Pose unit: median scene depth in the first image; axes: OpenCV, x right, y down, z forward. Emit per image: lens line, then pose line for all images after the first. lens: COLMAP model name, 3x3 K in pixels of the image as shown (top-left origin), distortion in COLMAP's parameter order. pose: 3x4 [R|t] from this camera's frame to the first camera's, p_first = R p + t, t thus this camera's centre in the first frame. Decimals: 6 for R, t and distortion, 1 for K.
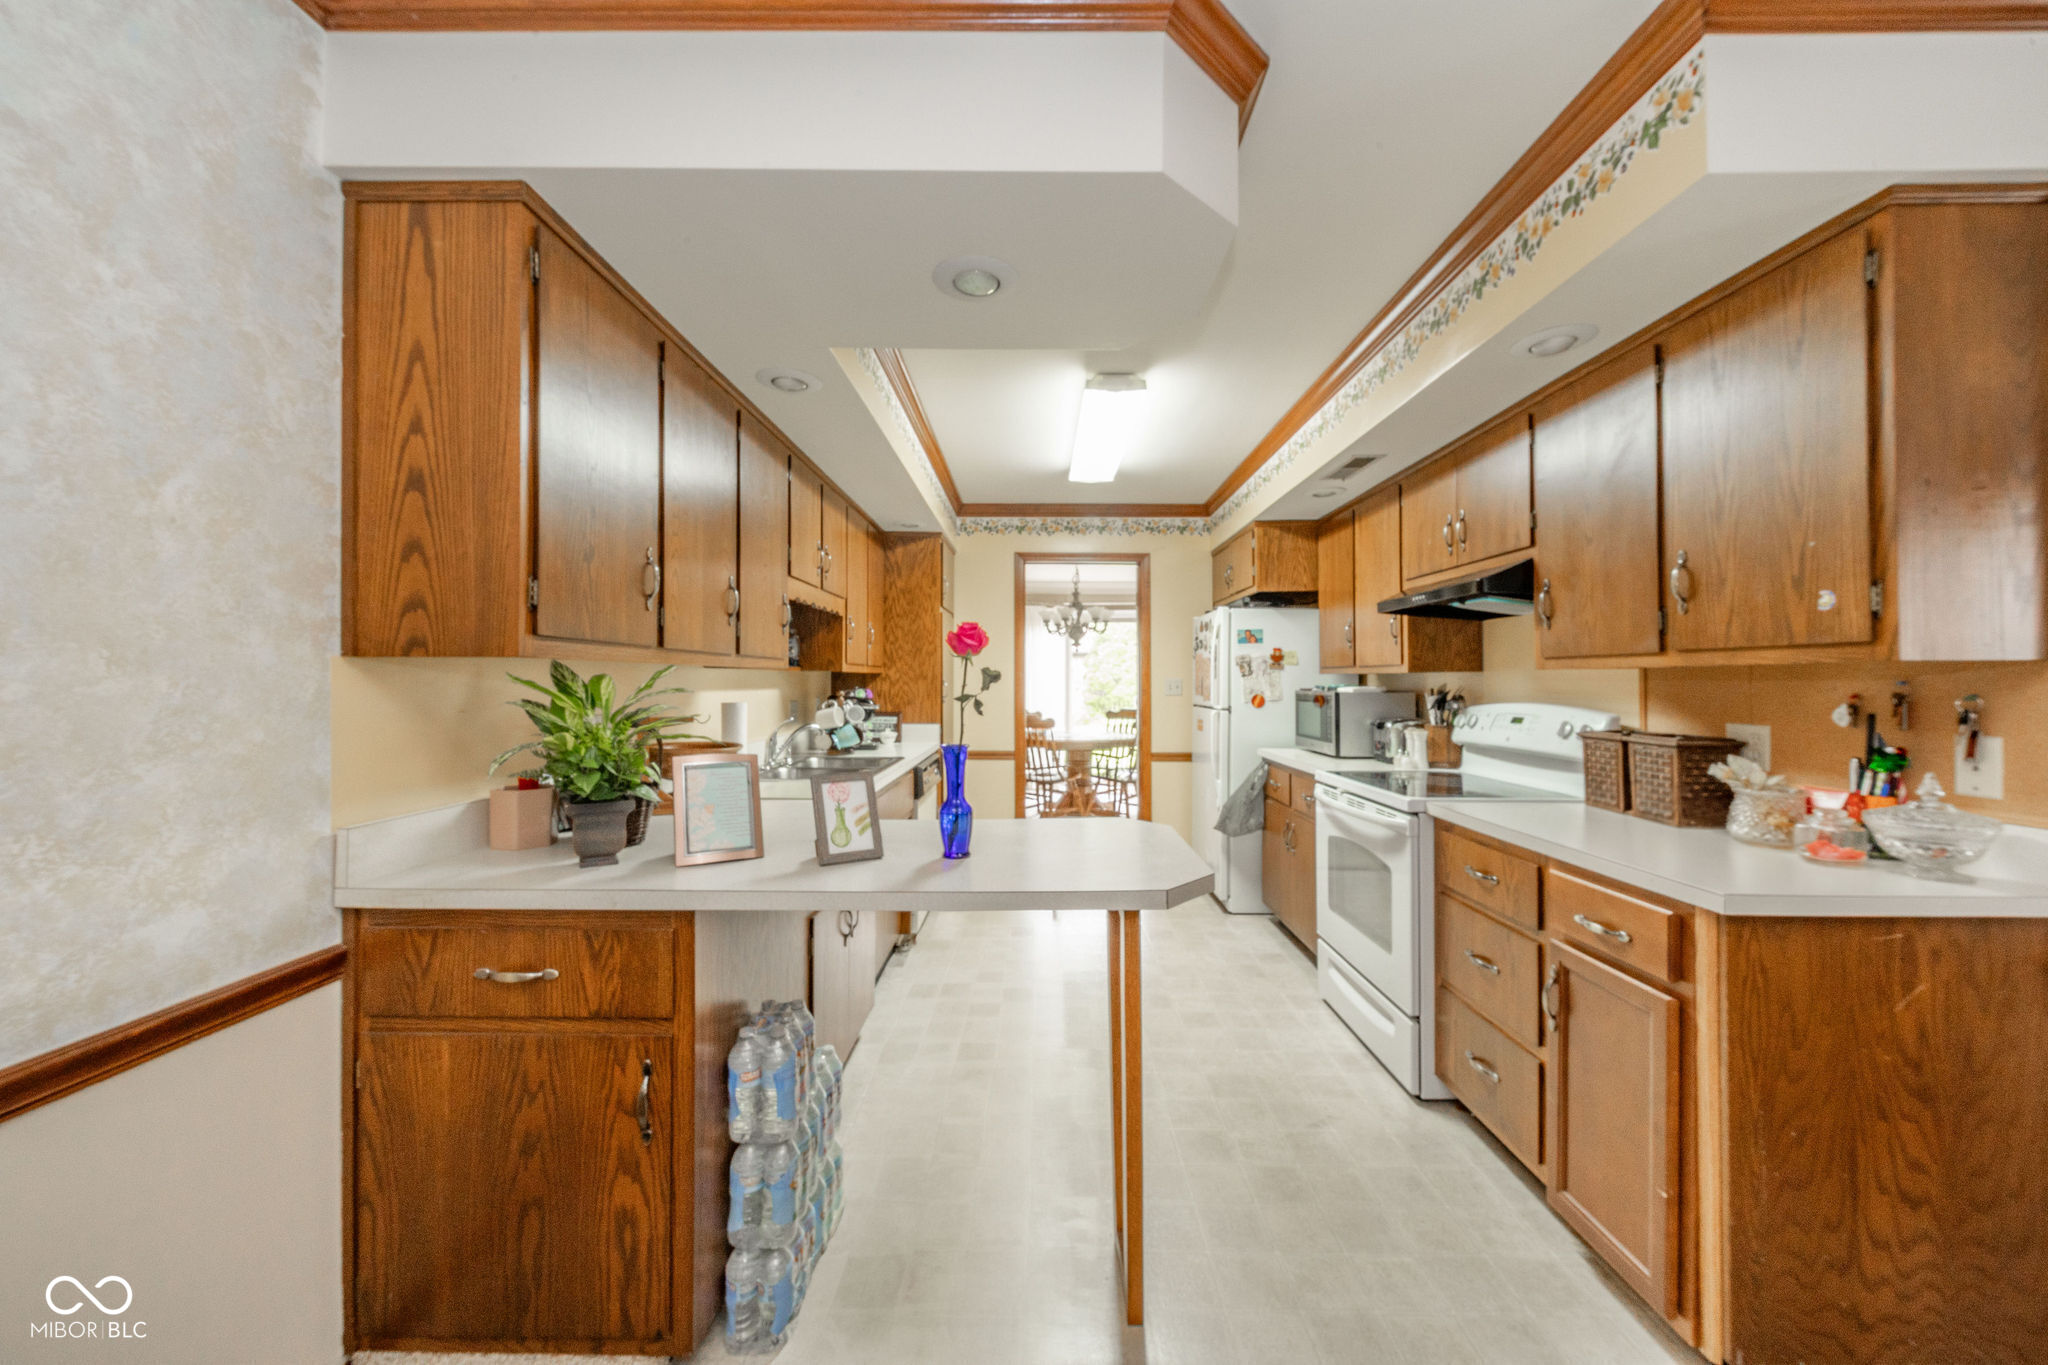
lens RADIAL K [[781.1, 0, 1024.0], [0, 781.1, 682.5], [0, 0, 1]] dist [-0.000466, -0.000340]
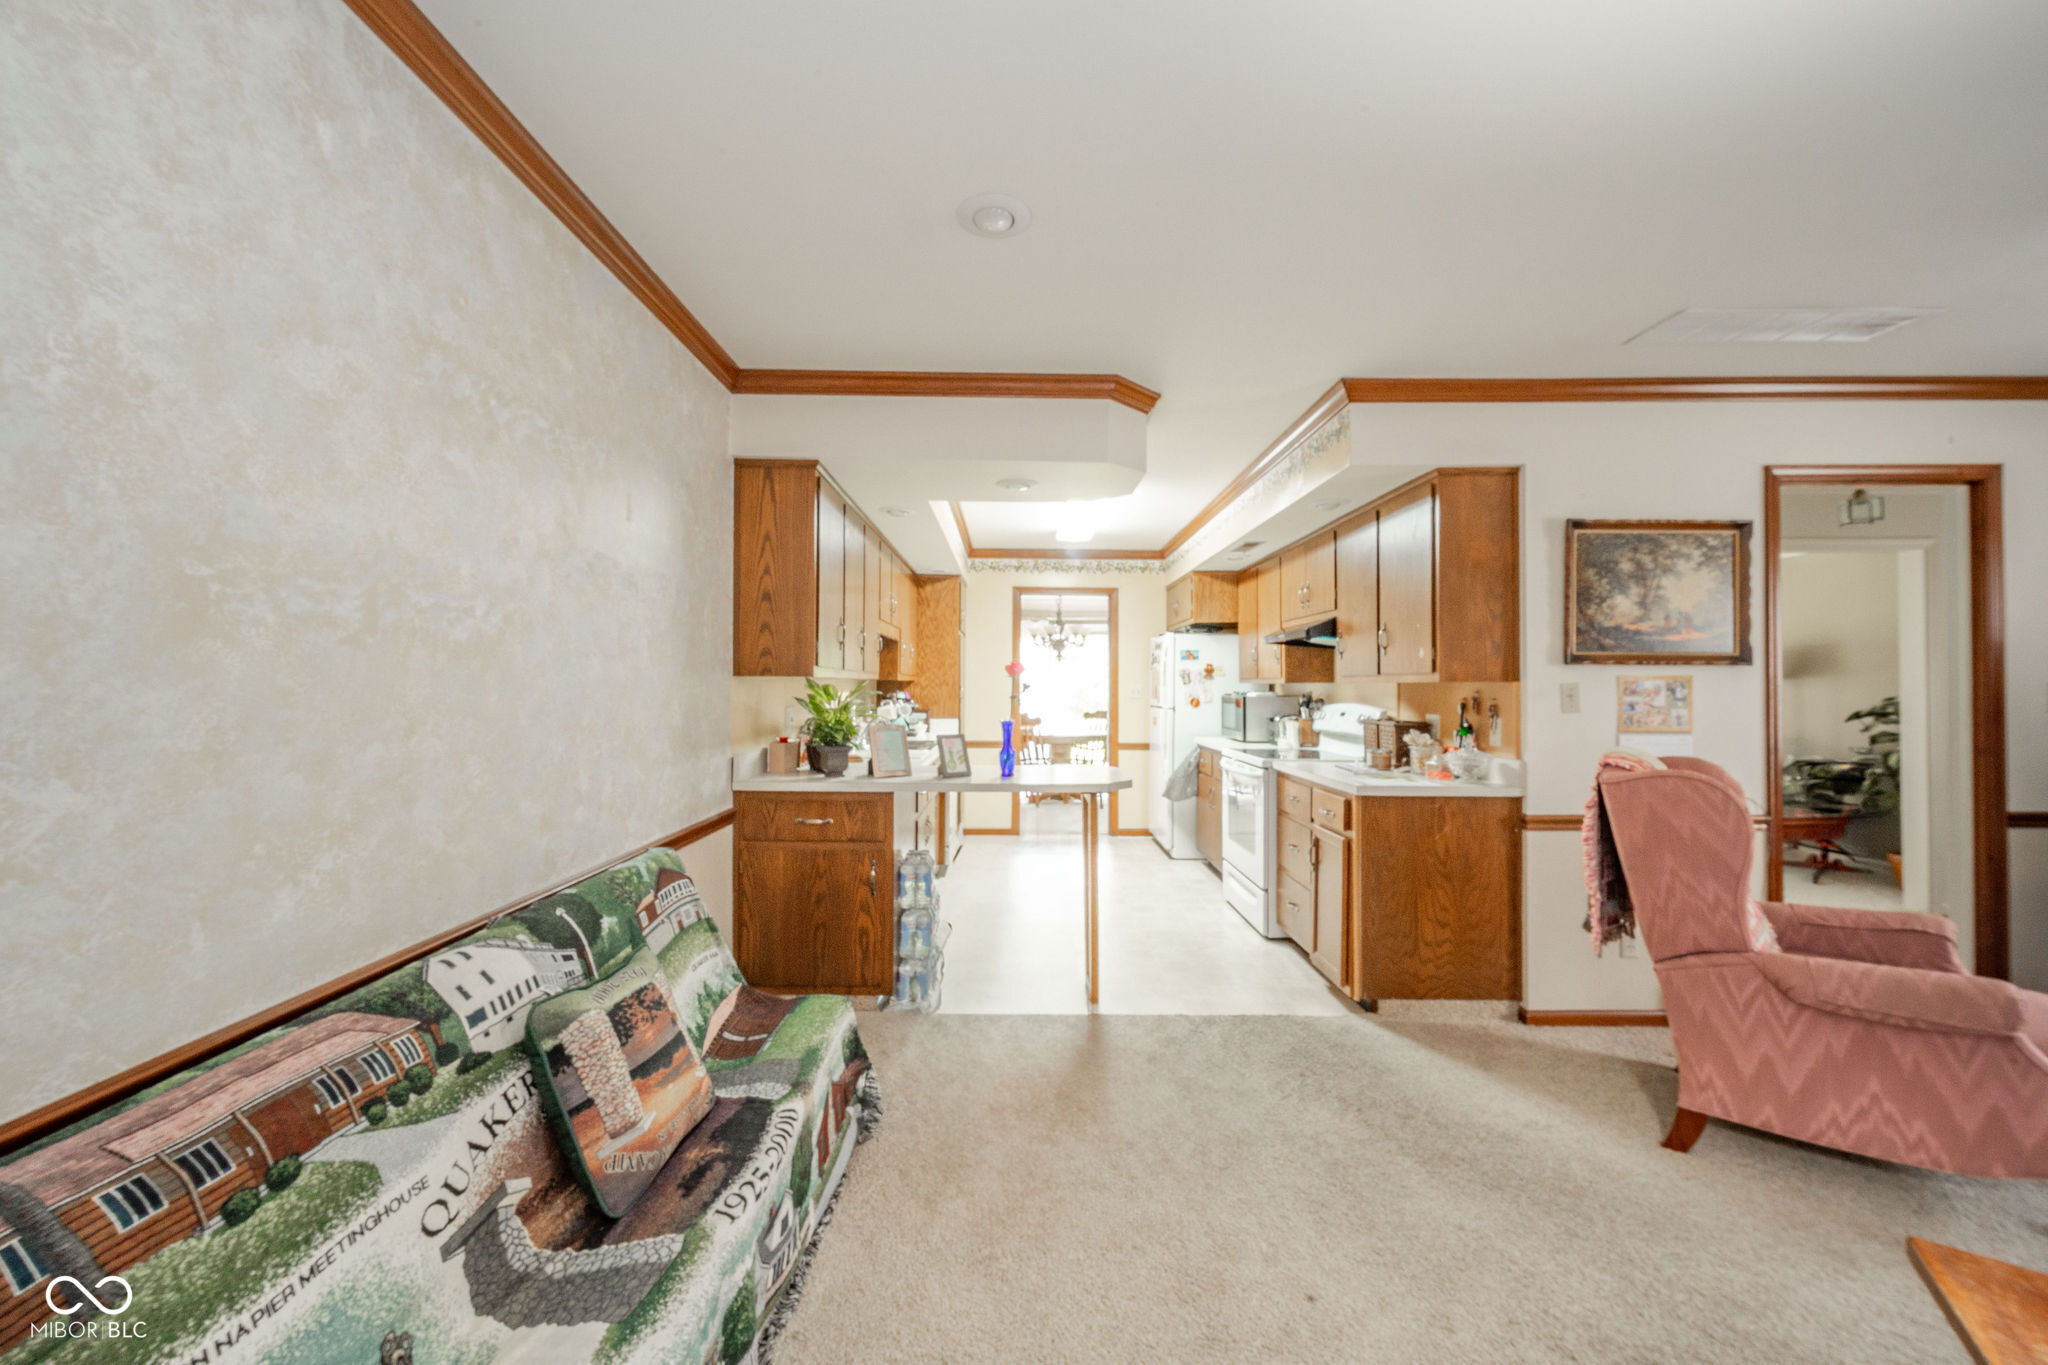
lens RADIAL K [[781.1, 0, 1024.0], [0, 781.1, 682.5], [0, 0, 1]] dist [-0.000466, -0.000340]
pose [[0.999625, 0.005114, 0.026907, -0.047439], [-0.004967, 0.999972, -0.005517, -0.003243], [-0.026934, 0.005381, 0.999623, -0.485083]]
